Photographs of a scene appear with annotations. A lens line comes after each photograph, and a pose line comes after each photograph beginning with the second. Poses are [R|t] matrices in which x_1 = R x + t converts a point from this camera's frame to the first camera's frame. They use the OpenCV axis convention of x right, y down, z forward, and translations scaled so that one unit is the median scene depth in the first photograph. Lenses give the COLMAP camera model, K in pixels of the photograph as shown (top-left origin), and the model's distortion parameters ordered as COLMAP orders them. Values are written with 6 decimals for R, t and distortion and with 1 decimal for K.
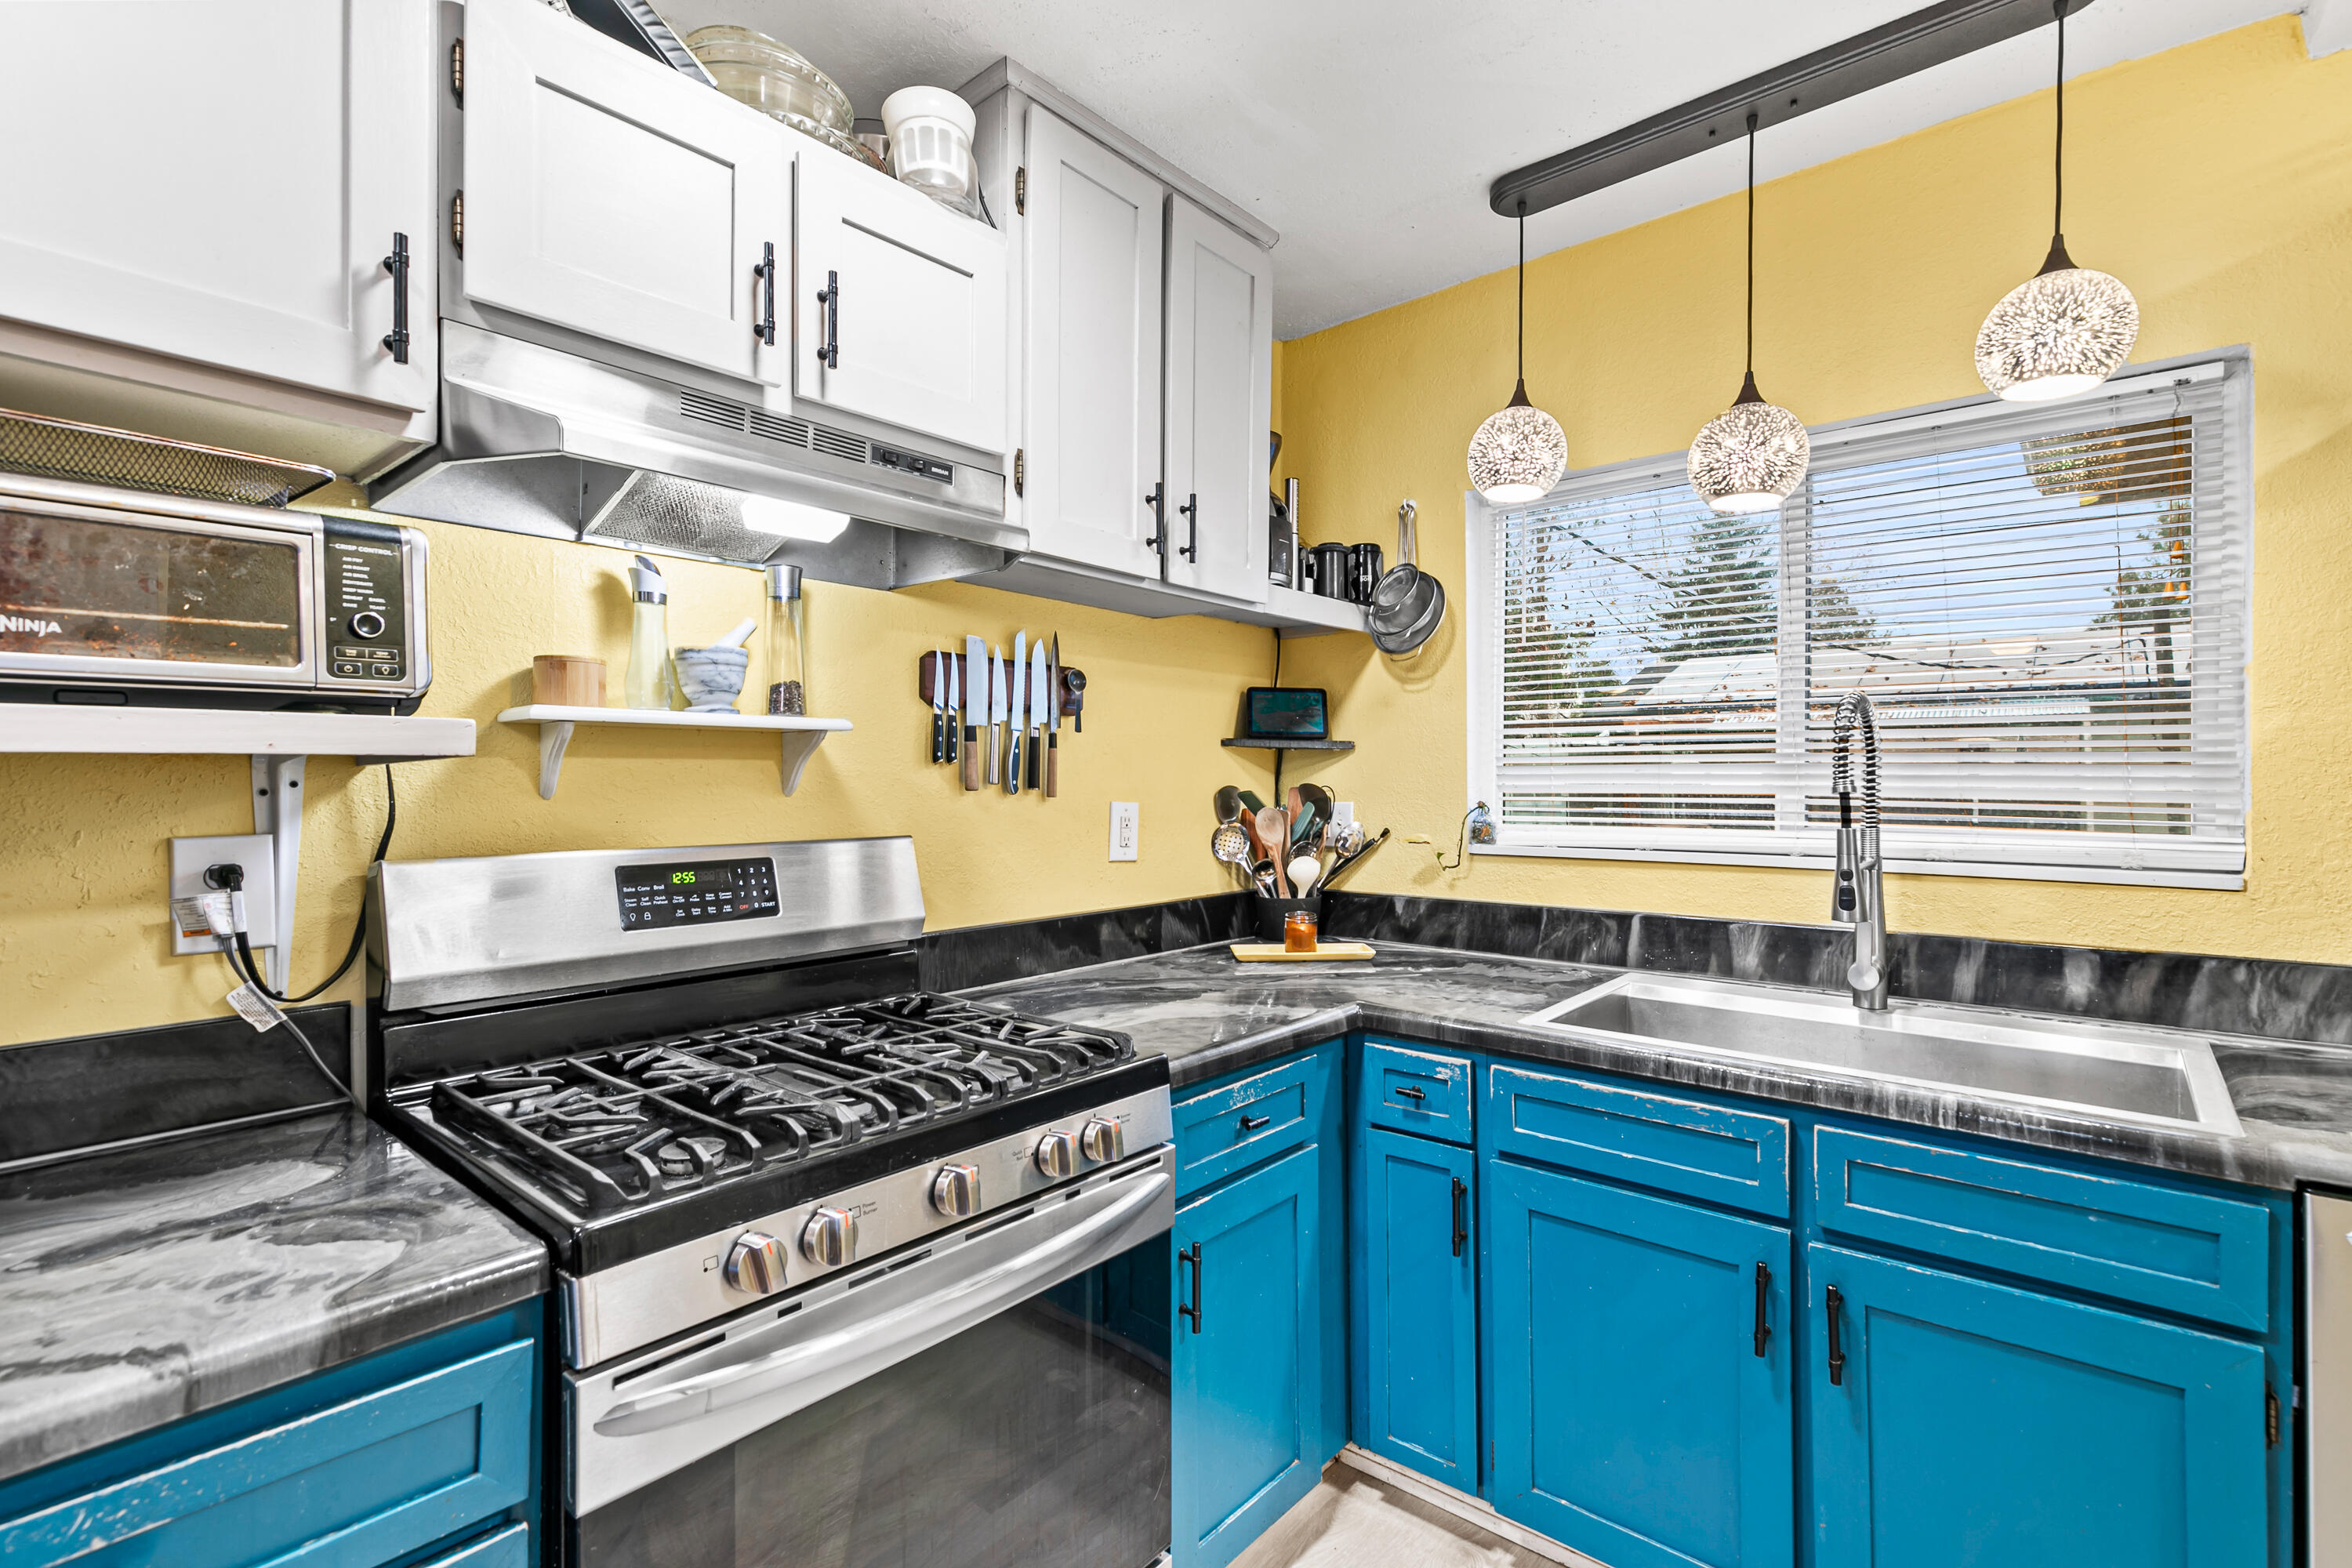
lens RADIAL K [[1065.8, 0, 1185.6], [0, 1065.8, 777.9], [0, 0, 1]] dist [0.003749, -0.000419]
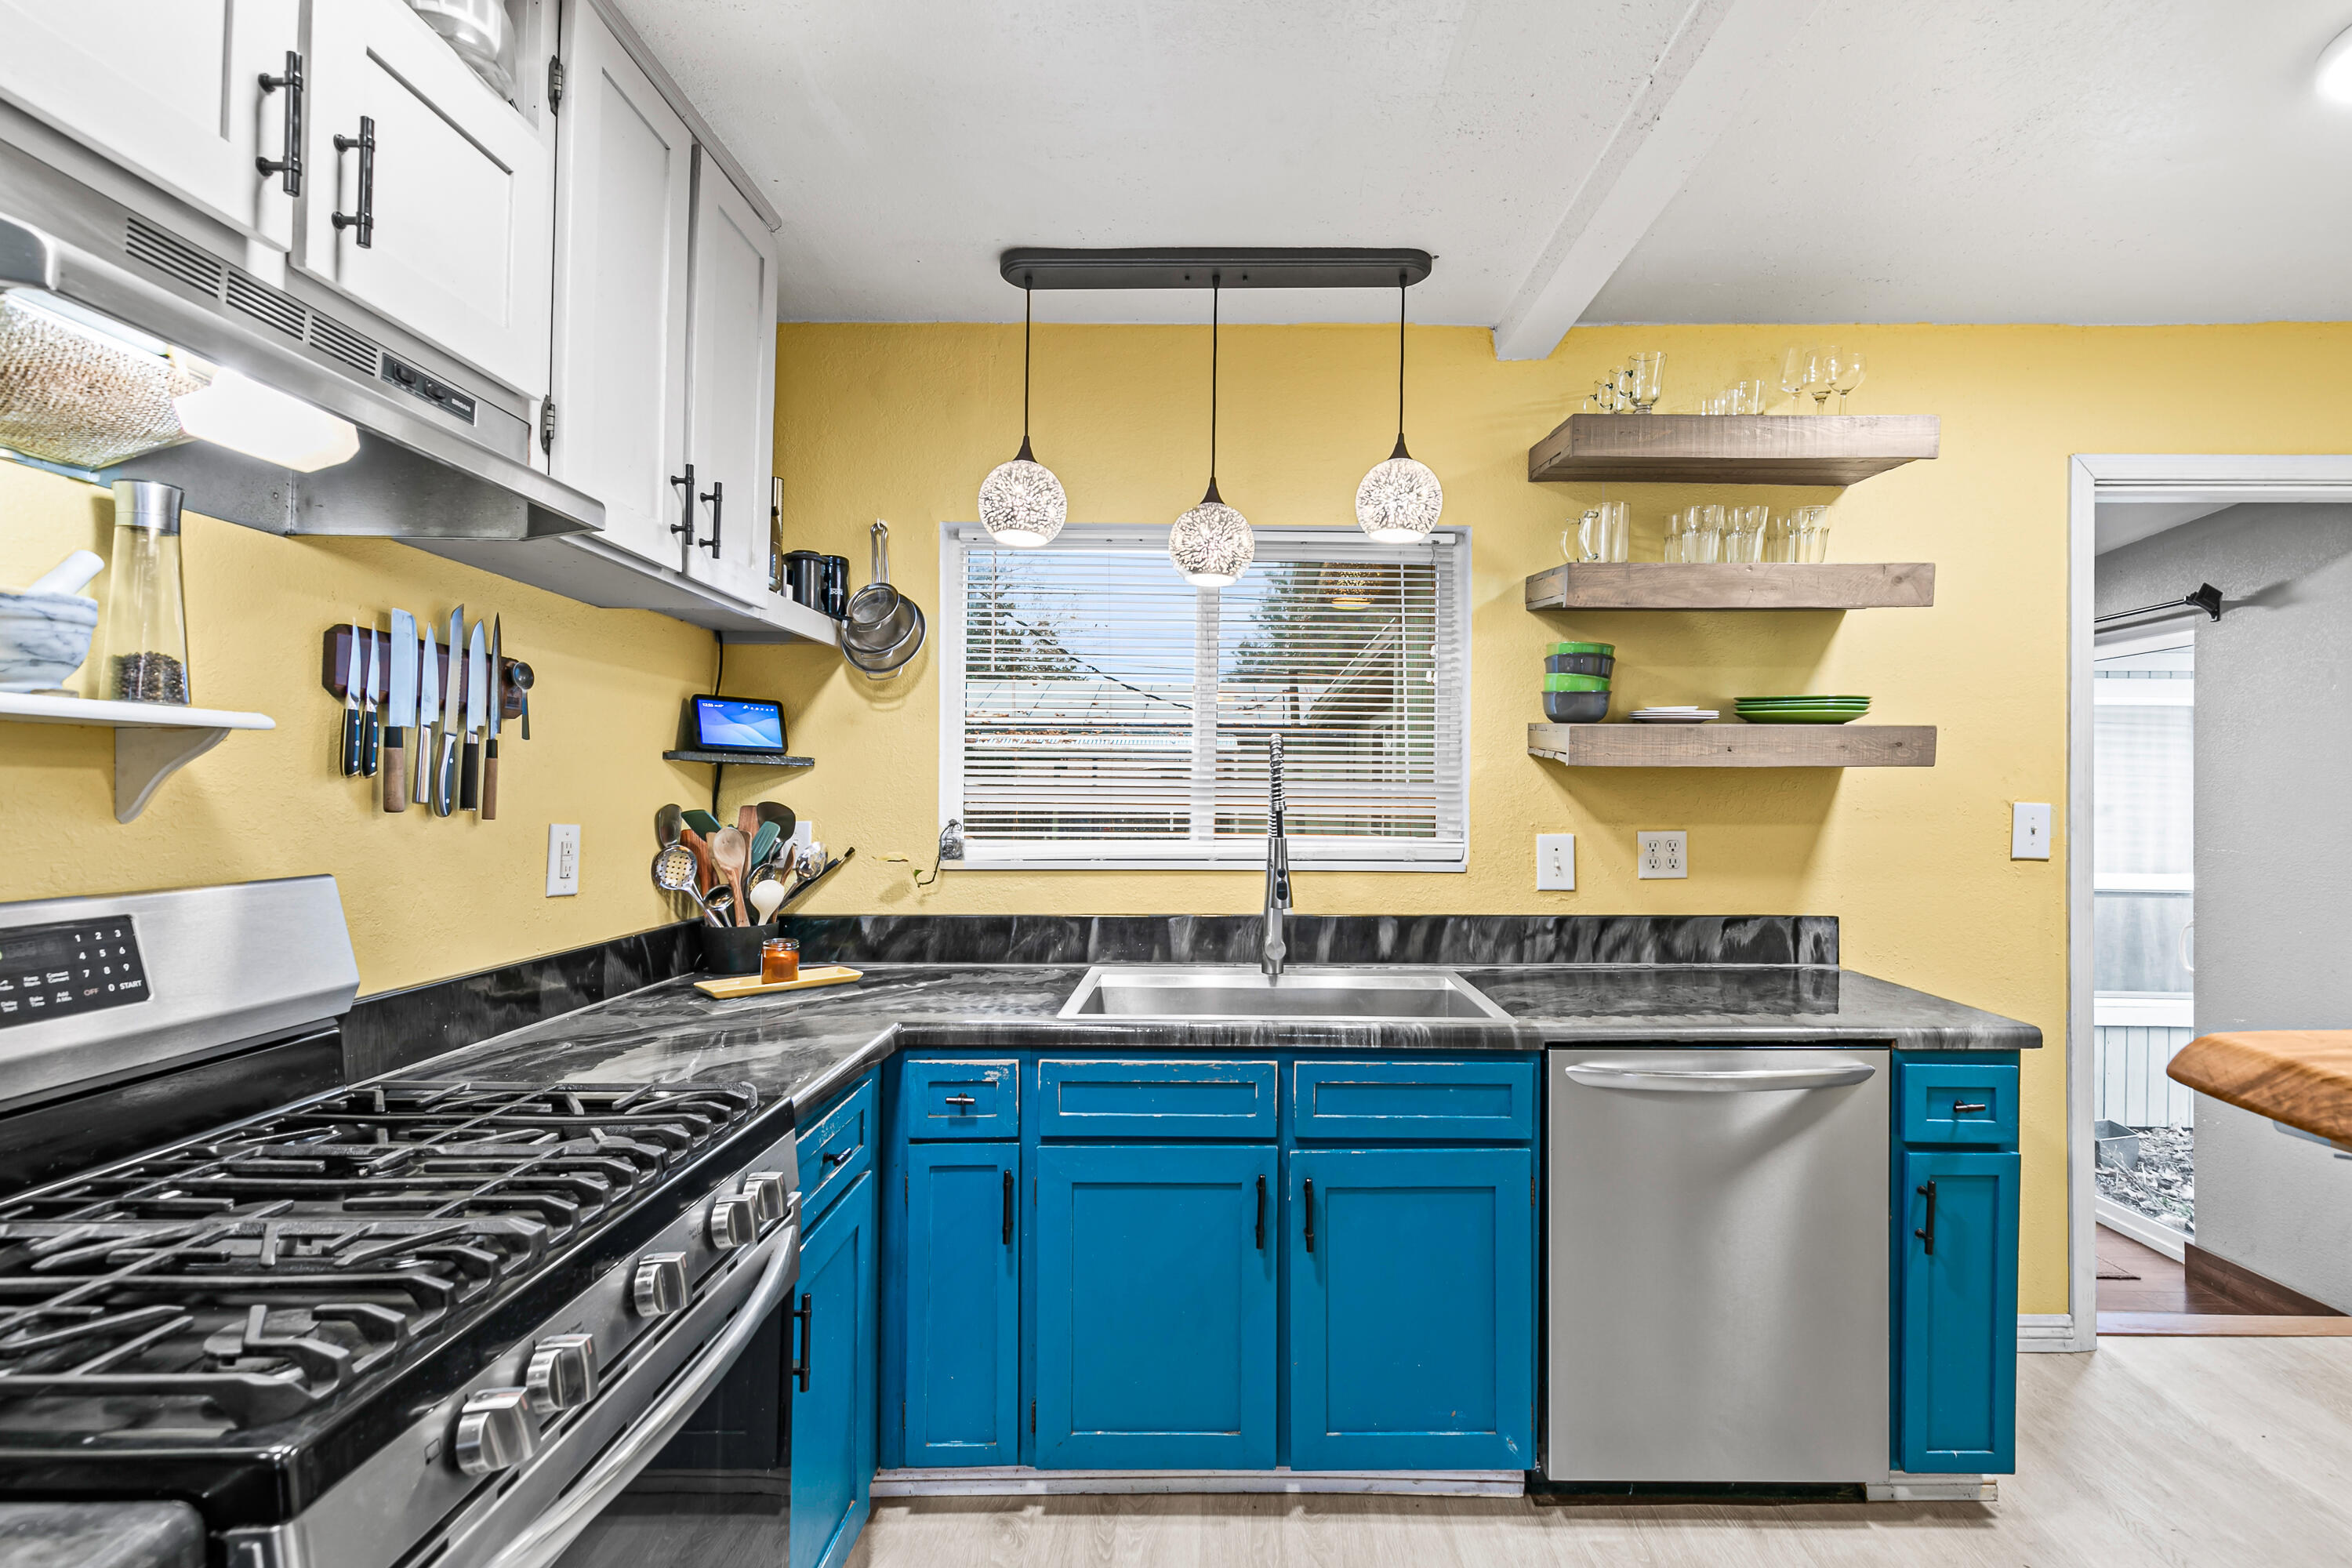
lens RADIAL K [[1074.9, 0, 1221.5], [0, 1074.9, 778.3], [0, 0, 1]] dist [0.004076, -0.000328]
pose [[0.755987, 0.015618, 0.654400, -0.275305], [-0.007226, 0.999854, -0.015515, -0.004826], [-0.654547, 0.007000, 0.755989, 0.033623]]
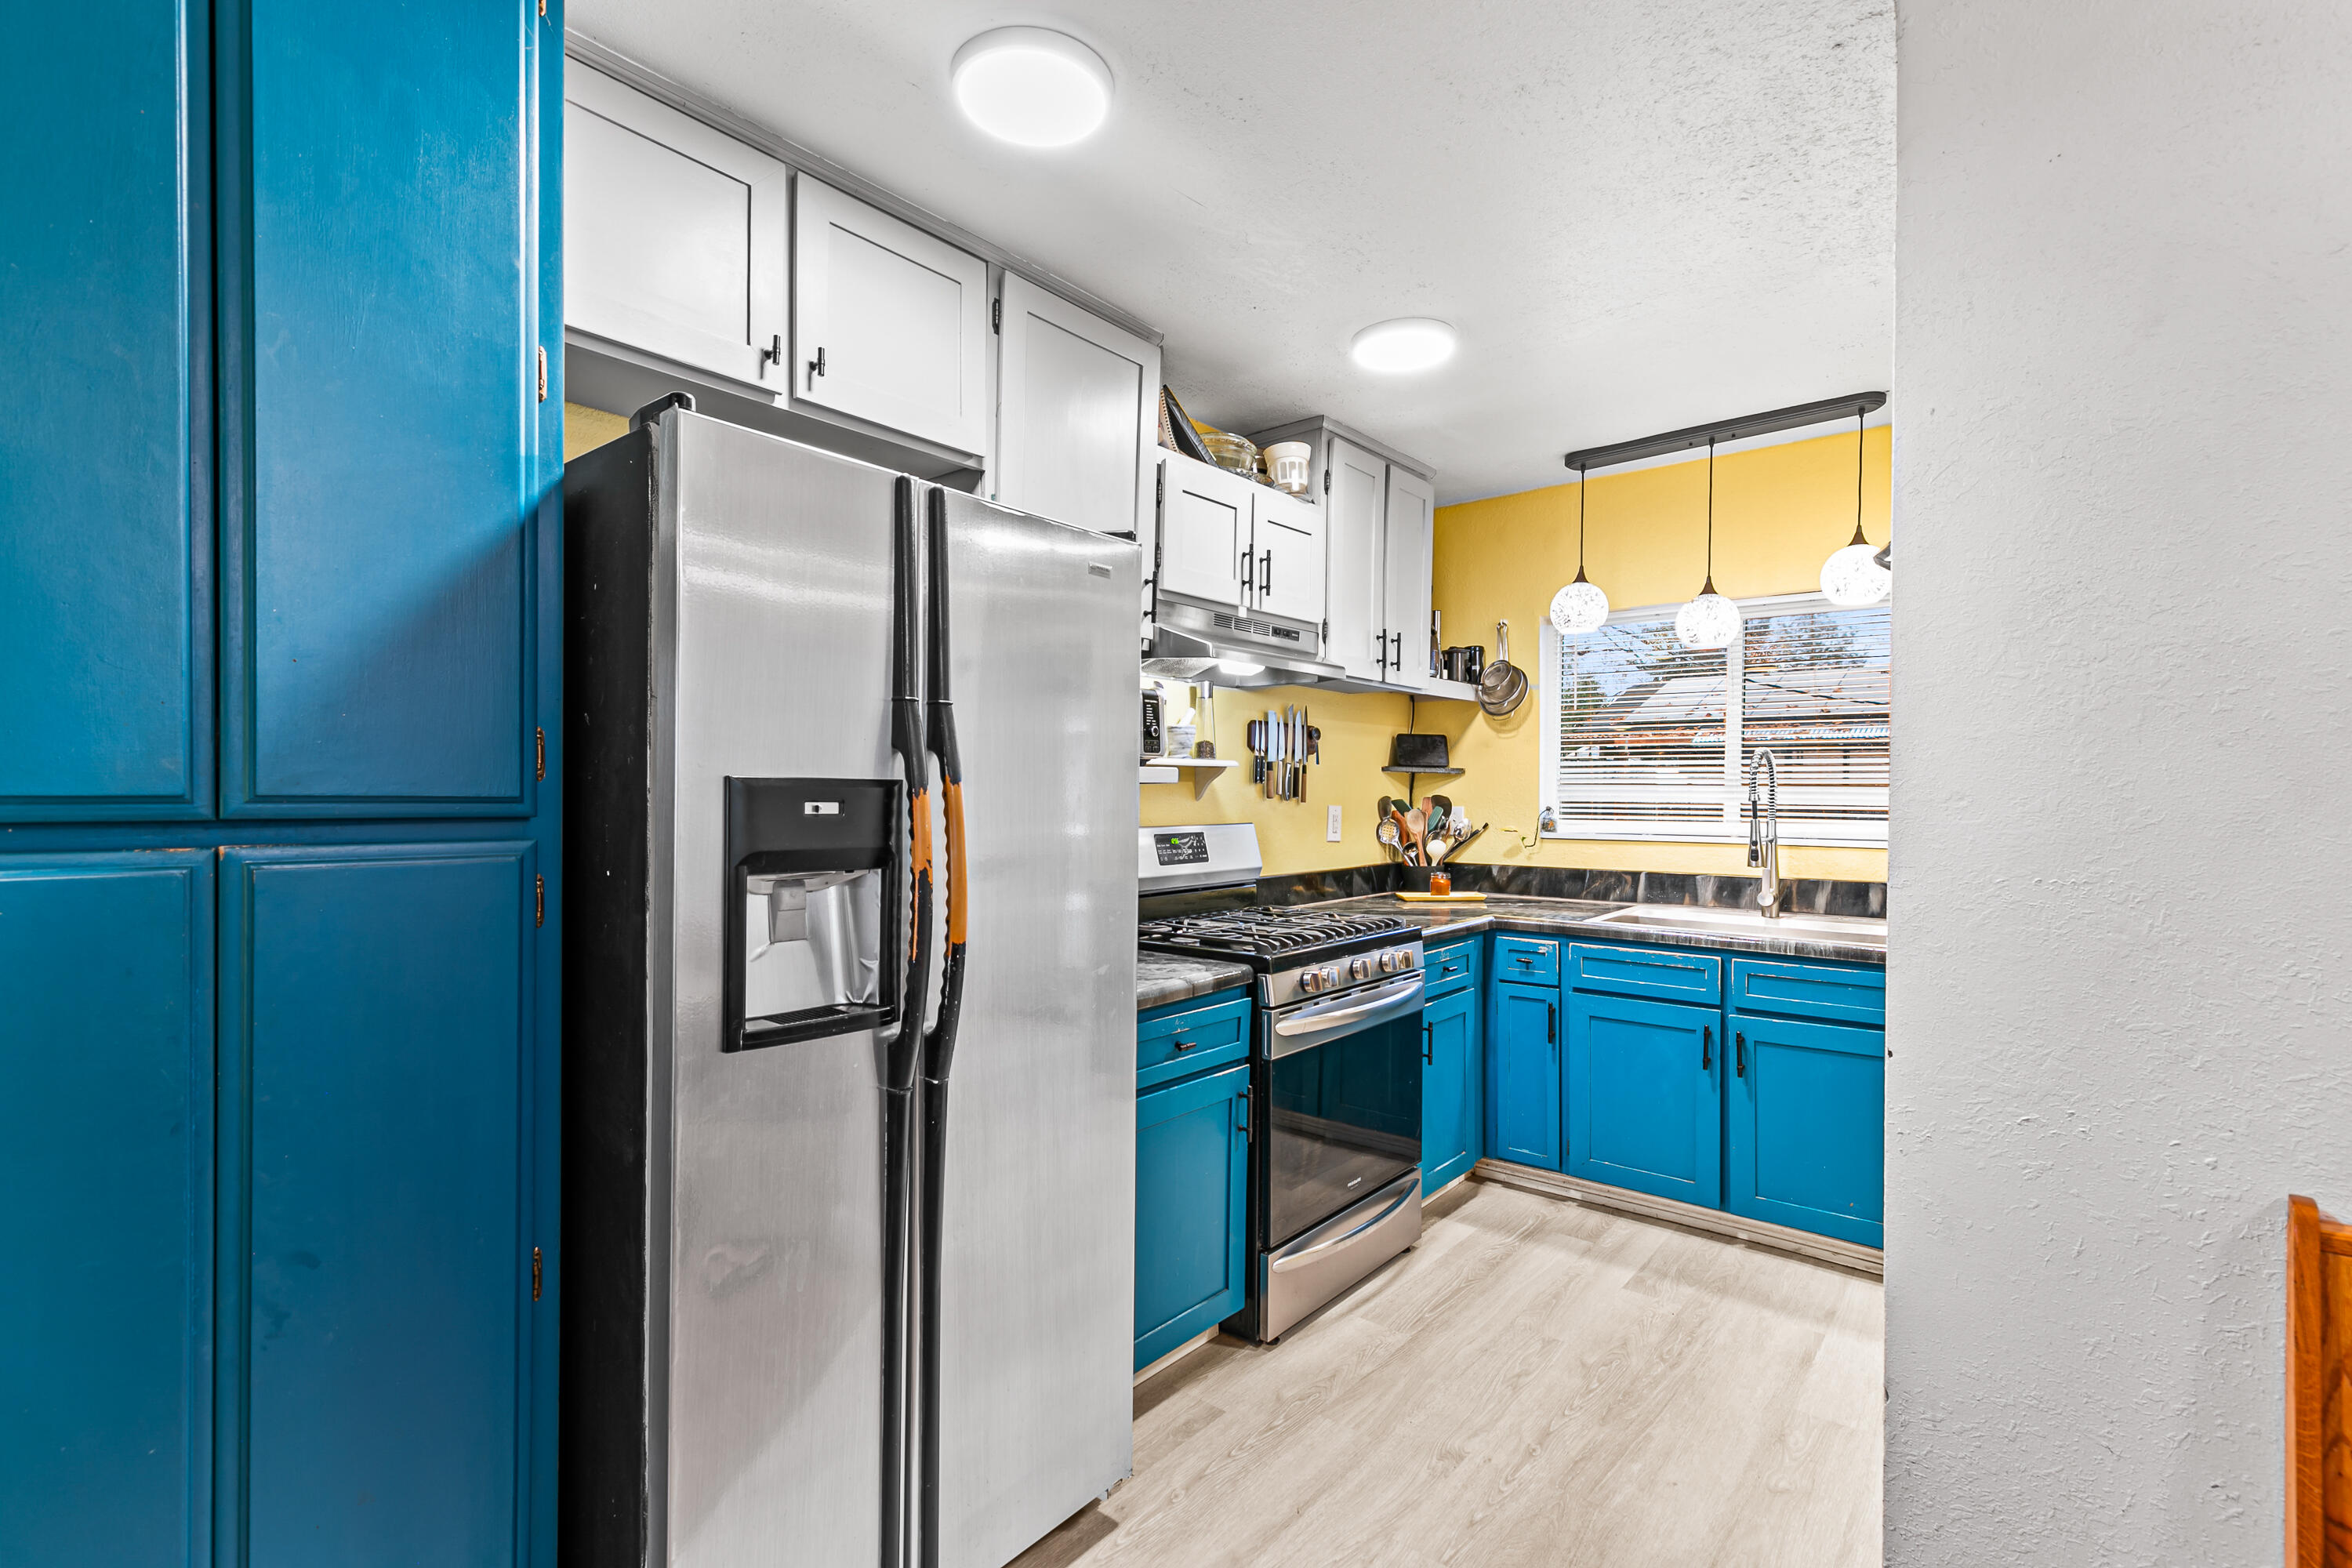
lens RADIAL K [[1076.7, 0, 1173.3], [0, 1076.7, 803.9], [0, 0, 1]] dist [0.000733, 0.000031]
pose [[0.999964, 0.003352, 0.007770, -0.400773], [-0.003469, 0.999880, 0.015092, -0.005807], [-0.007719, -0.015119, 0.999856, -0.838312]]
